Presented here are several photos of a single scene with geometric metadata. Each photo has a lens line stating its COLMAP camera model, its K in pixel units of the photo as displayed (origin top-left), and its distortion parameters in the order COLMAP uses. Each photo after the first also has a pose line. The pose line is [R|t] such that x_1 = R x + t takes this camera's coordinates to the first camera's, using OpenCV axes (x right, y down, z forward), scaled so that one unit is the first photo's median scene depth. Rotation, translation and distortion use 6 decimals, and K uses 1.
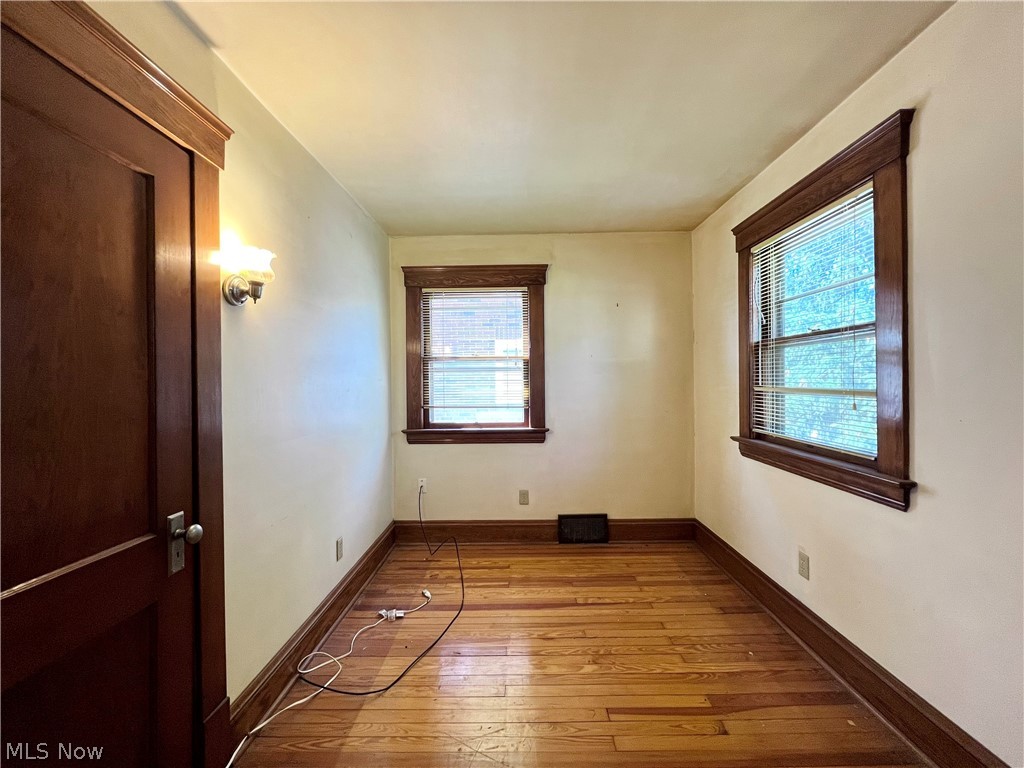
lens RADIAL K [[413.8, 0, 513.3], [0, 413.8, 381.3], [0, 0, 1]] dist [0.000930, 0.000291]
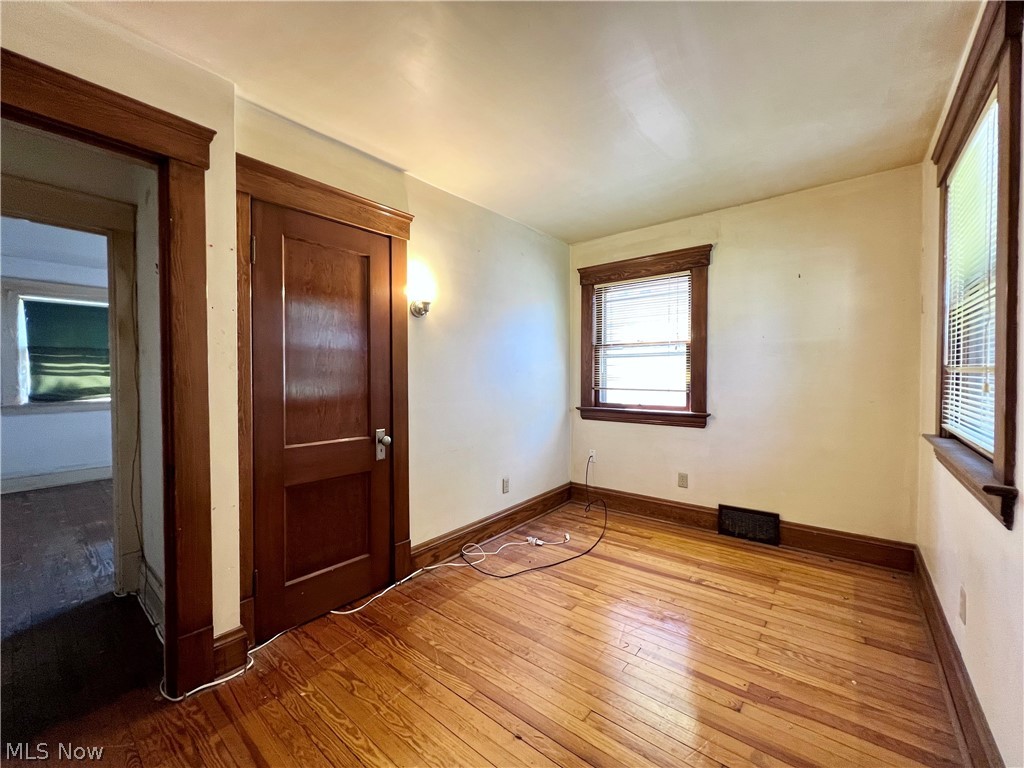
lens RADIAL K [[413.8, 0, 513.3], [0, 413.8, 381.3], [0, 0, 1]] dist [0.000930, 0.000291]
pose [[0.786031, 0.017197, -0.617947, 0.334480], [-0.005507, 0.999768, 0.020817, 0.020916], [0.618162, -0.012960, 0.785944, -0.049070]]
